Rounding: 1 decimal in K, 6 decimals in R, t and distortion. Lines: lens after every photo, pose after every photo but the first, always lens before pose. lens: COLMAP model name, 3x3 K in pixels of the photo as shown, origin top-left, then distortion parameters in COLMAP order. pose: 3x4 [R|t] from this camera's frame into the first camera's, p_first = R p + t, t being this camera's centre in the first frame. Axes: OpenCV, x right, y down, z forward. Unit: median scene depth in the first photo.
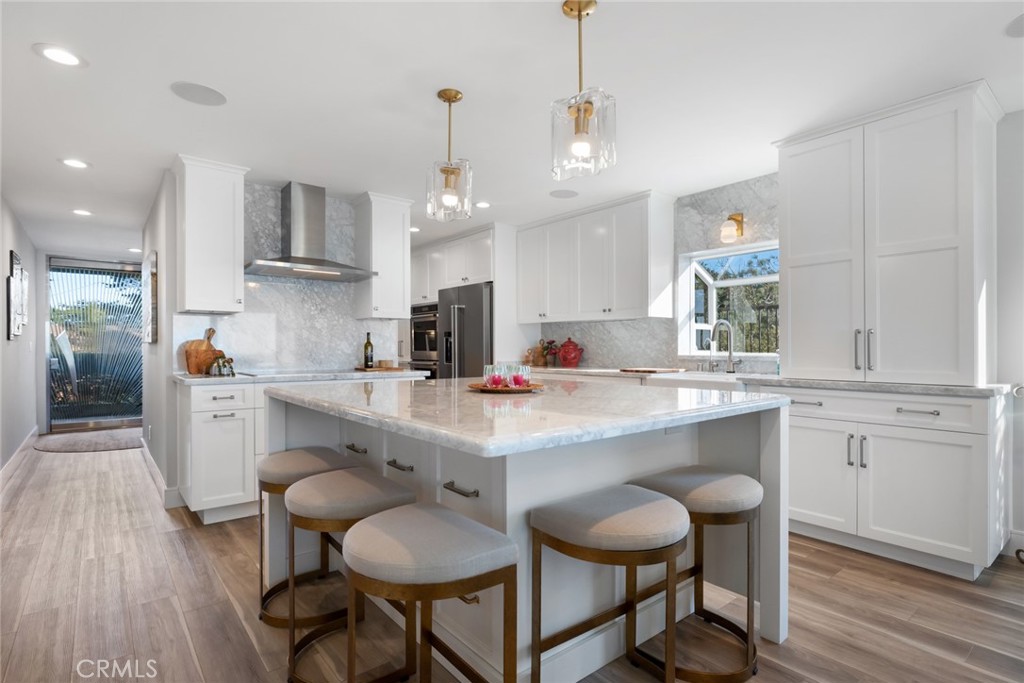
lens RADIAL K [[519.2, 0, 509.8], [0, 519.2, 347.8], [0, 0, 1]] dist [-0.000529, -0.000177]
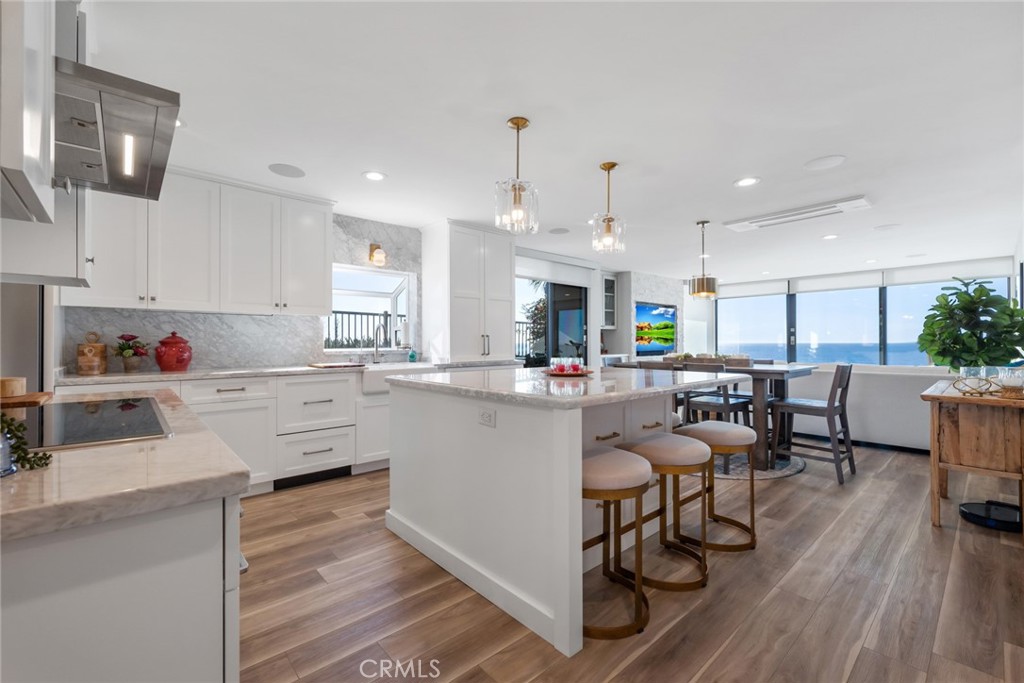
lens RADIAL K [[435.7, 0, 512.0], [0, 435.7, 341.5], [0, 0, 1]] dist [0.000739, -0.000107]
pose [[-0.048058, 0.001434, 0.998844, -0.621364], [0.000910, 0.999999, -0.001392, -0.005085], [-0.998844, 0.000842, -0.048059, 0.624081]]
